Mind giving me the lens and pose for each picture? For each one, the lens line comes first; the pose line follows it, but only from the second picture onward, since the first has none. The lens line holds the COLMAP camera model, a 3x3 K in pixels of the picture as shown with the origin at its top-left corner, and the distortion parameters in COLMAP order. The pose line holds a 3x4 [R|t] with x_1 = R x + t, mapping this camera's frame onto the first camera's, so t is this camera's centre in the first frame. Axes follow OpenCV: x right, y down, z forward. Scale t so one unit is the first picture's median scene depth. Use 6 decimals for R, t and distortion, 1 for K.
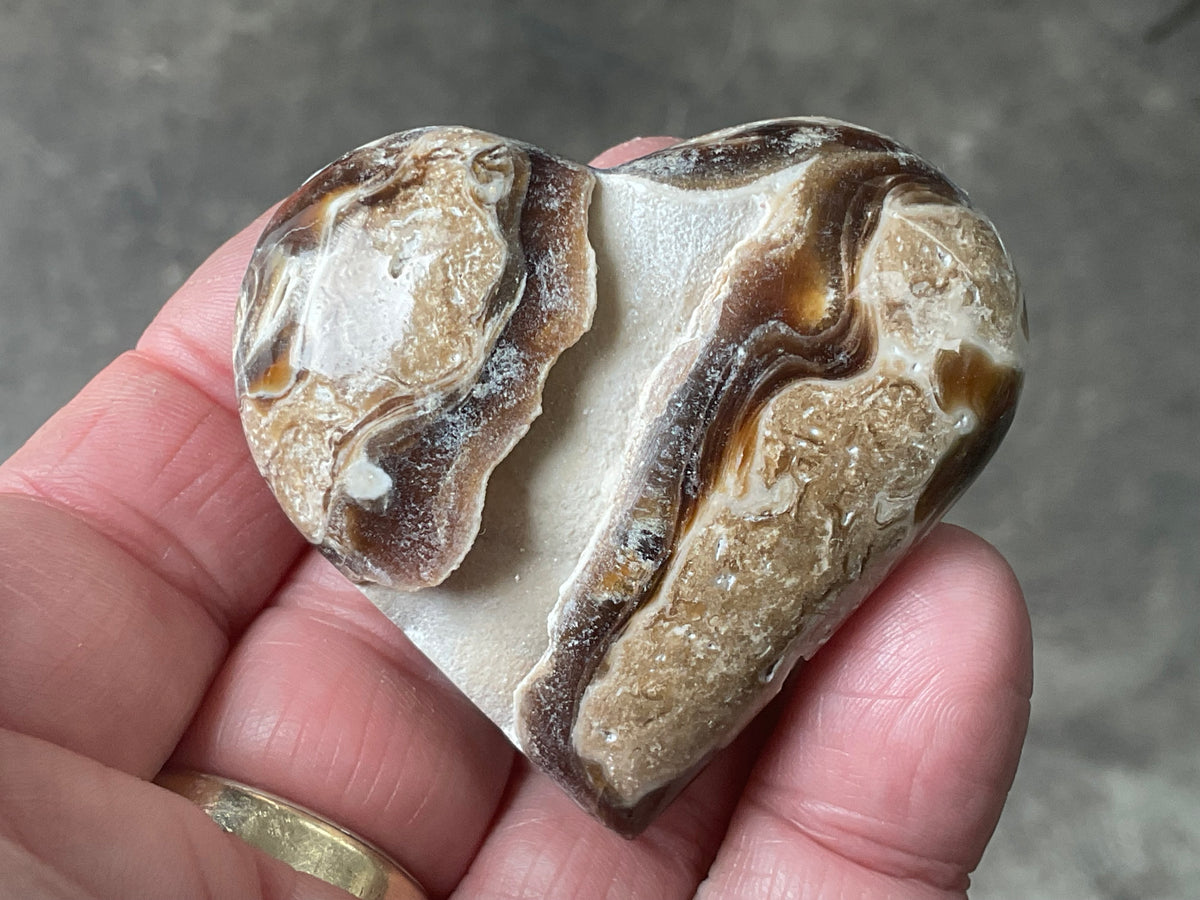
lens RADIAL K [[2041.7, 0, 600.0], [0, 2041.7, 450.0], [0, 0, 1]] dist [0.068041, 0.193525]
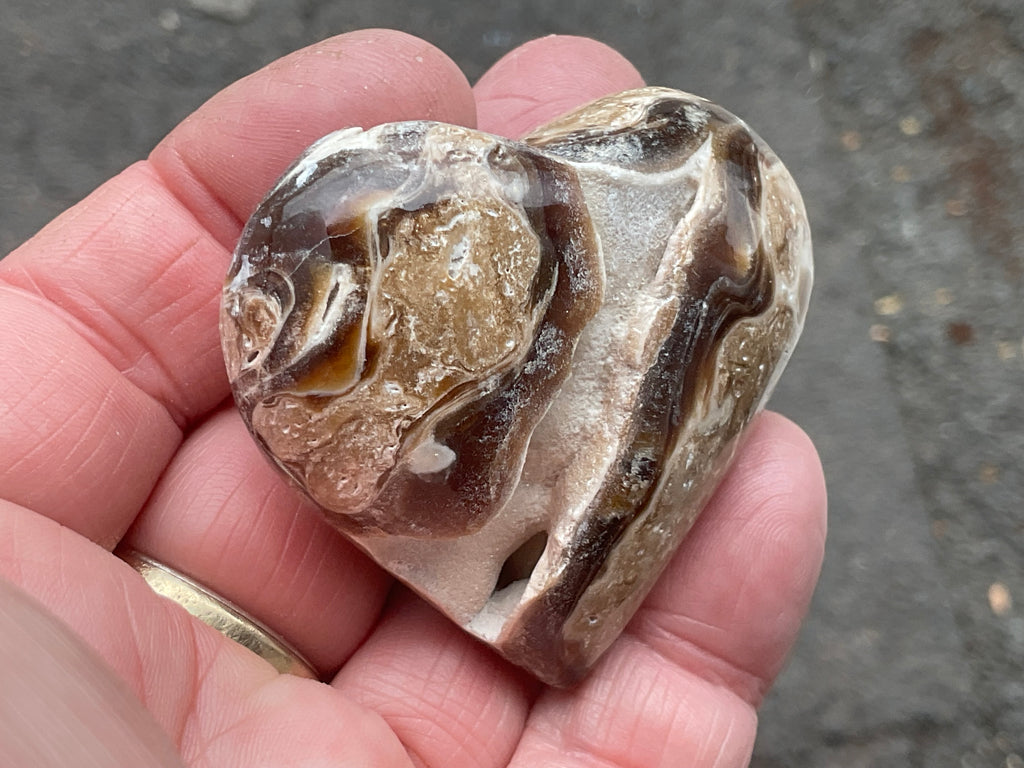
lens RADIAL K [[1742.3, 0, 512.0], [0, 1742.3, 384.0], [0, 0, 1]] dist [0.068041, 0.193525]
pose [[0.786484, -0.167953, 0.594336, -0.648345], [0.059075, 0.978359, 0.198301, -0.214172], [-0.614779, -0.120850, 0.779386, 0.236150]]
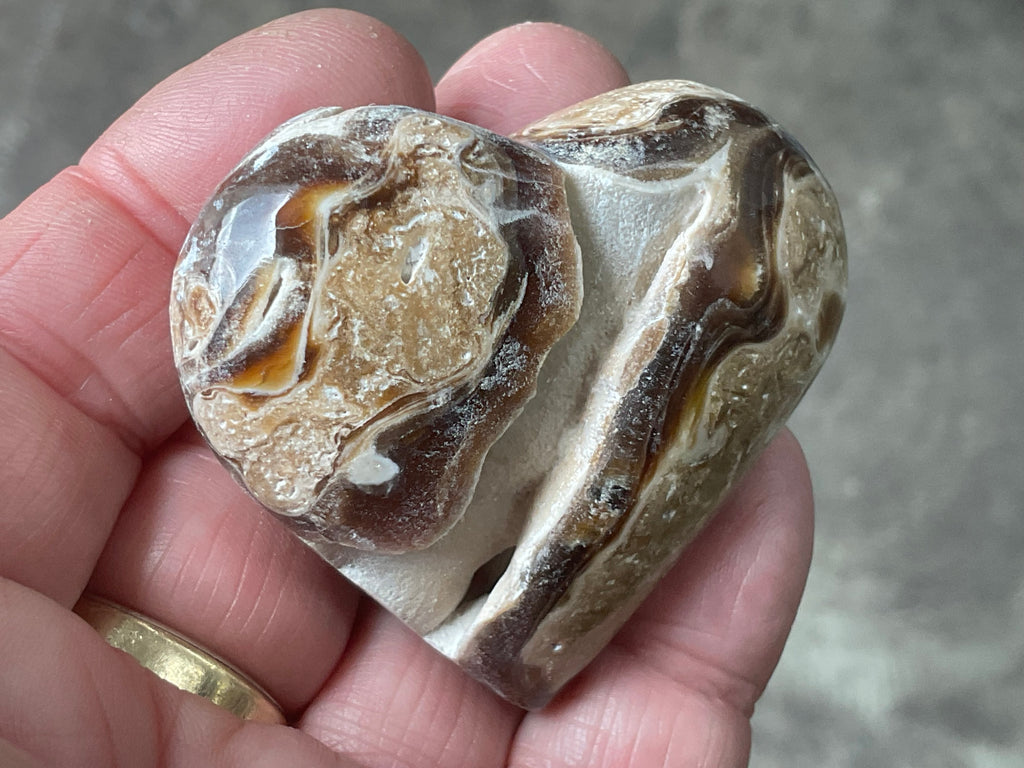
lens RADIAL K [[1742.3, 0, 512.0], [0, 1742.3, 384.0], [0, 0, 1]] dist [0.068041, 0.193525]
pose [[0.870027, -0.117743, 0.478738, -0.482697], [-0.005415, 0.968721, 0.248091, -0.254229], [-0.492975, -0.218438, 0.842176, 0.219536]]
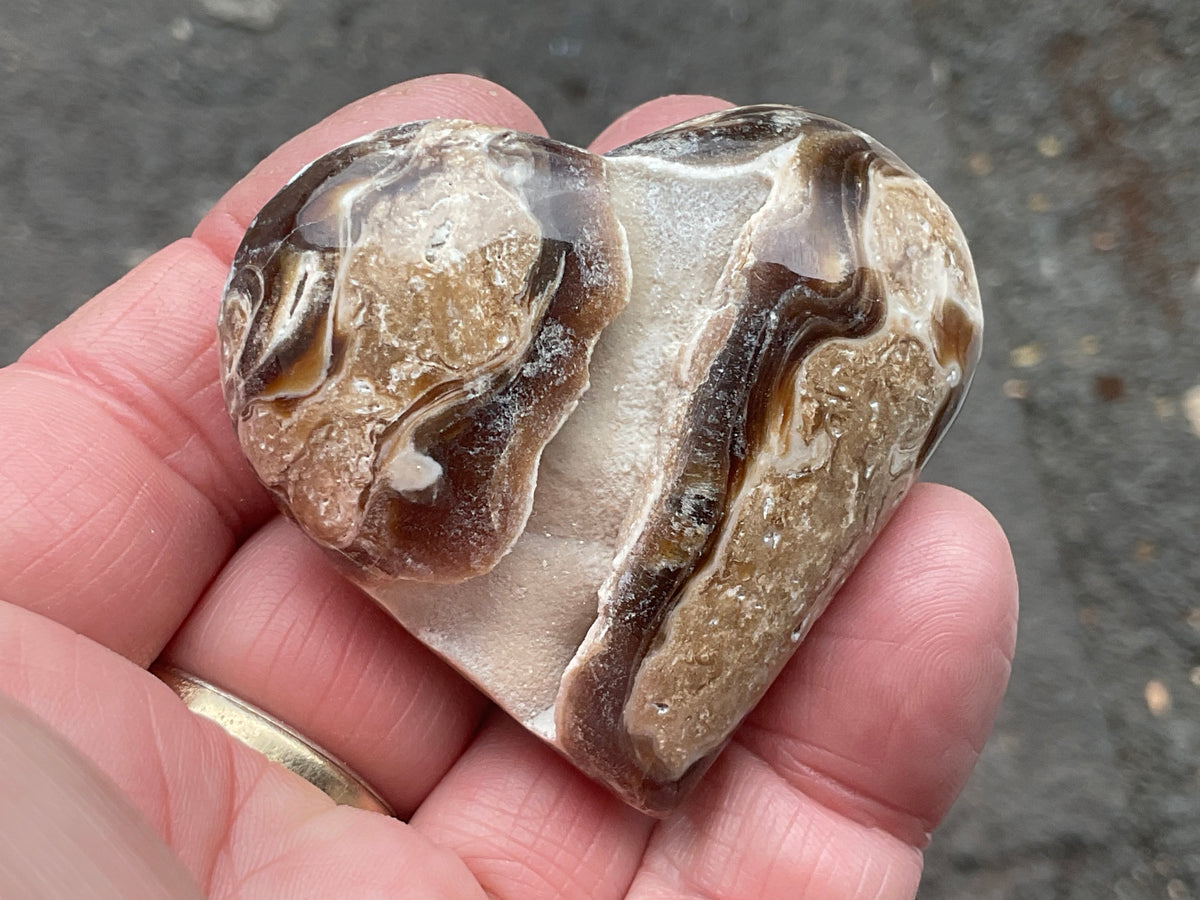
lens RADIAL K [[2041.7, 0, 600.0], [0, 2041.7, 450.0], [0, 0, 1]] dist [0.068041, 0.193525]
pose [[0.945521, -0.070540, 0.317828, -0.344590], [0.093406, 0.993980, -0.057270, 0.070112], [-0.311875, 0.083837, 0.946417, 0.044809]]
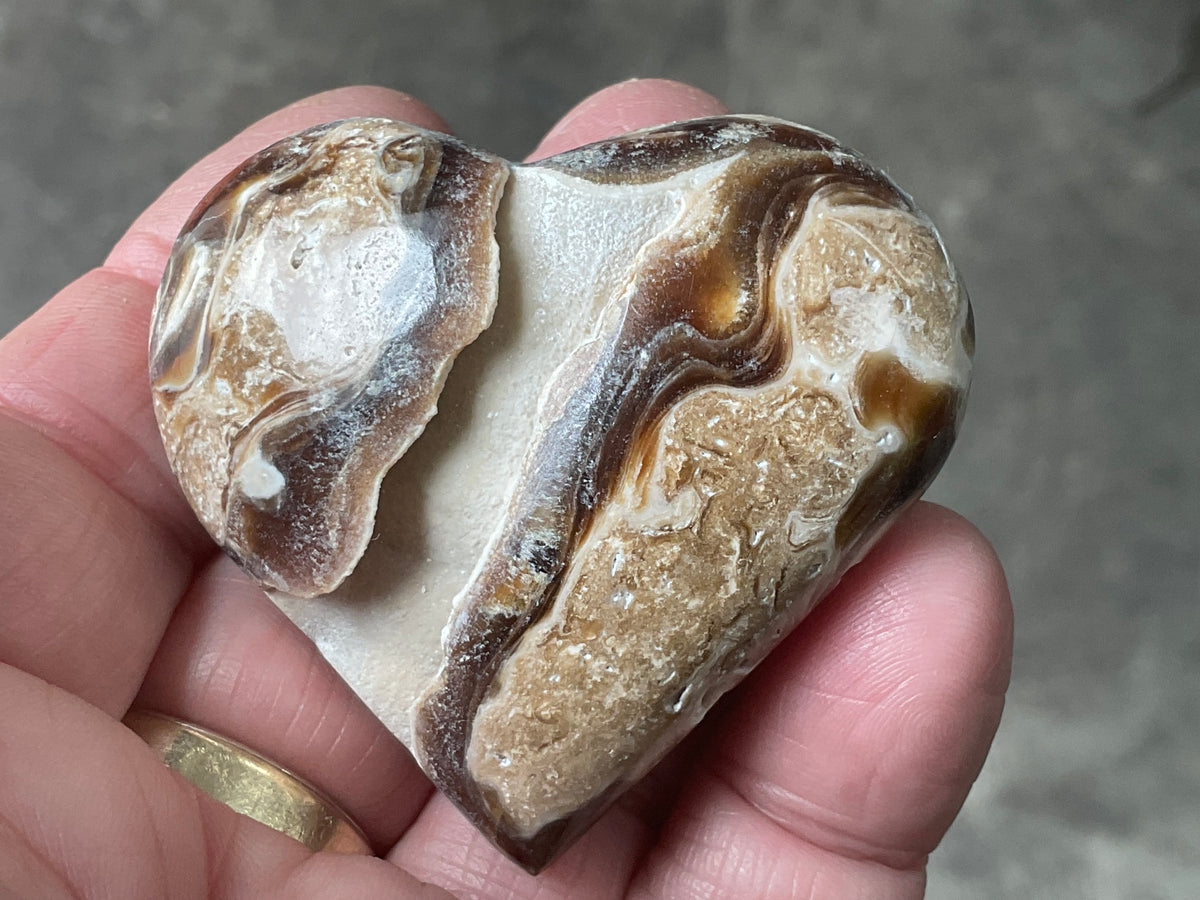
lens RADIAL K [[2041.7, 0, 600.0], [0, 2041.7, 450.0], [0, 0, 1]] dist [0.068041, 0.193525]
pose [[0.992898, 0.035991, -0.113395, 0.154352], [-0.040162, 0.998590, -0.034717, 0.028757], [0.111985, 0.039025, 0.992943, 0.064186]]
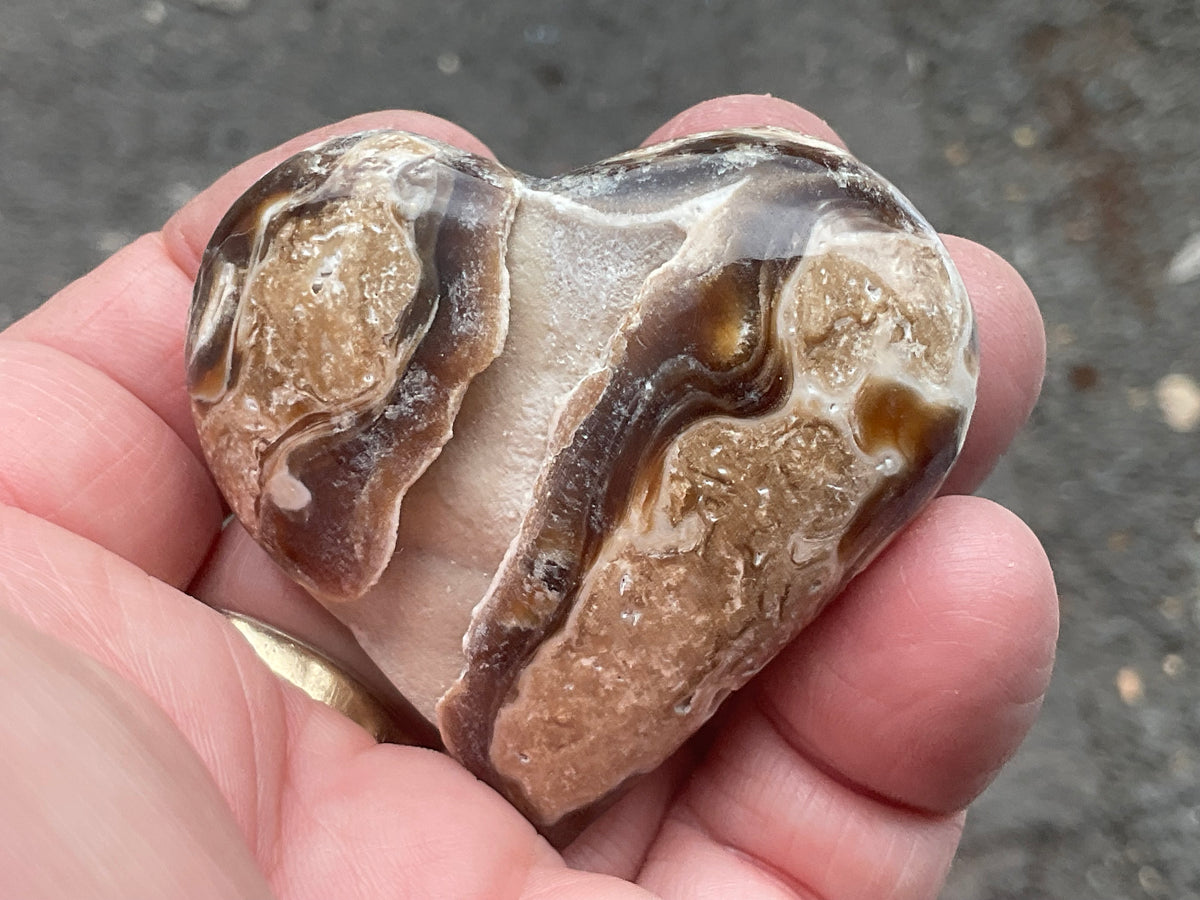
lens RADIAL K [[2041.7, 0, 600.0], [0, 2041.7, 450.0], [0, 0, 1]] dist [0.068041, 0.193525]
pose [[0.984705, 0.045691, -0.168135, 0.206597], [-0.030565, 0.995338, 0.091478, -0.103716], [0.171531, -0.084940, 0.981510, 0.042469]]
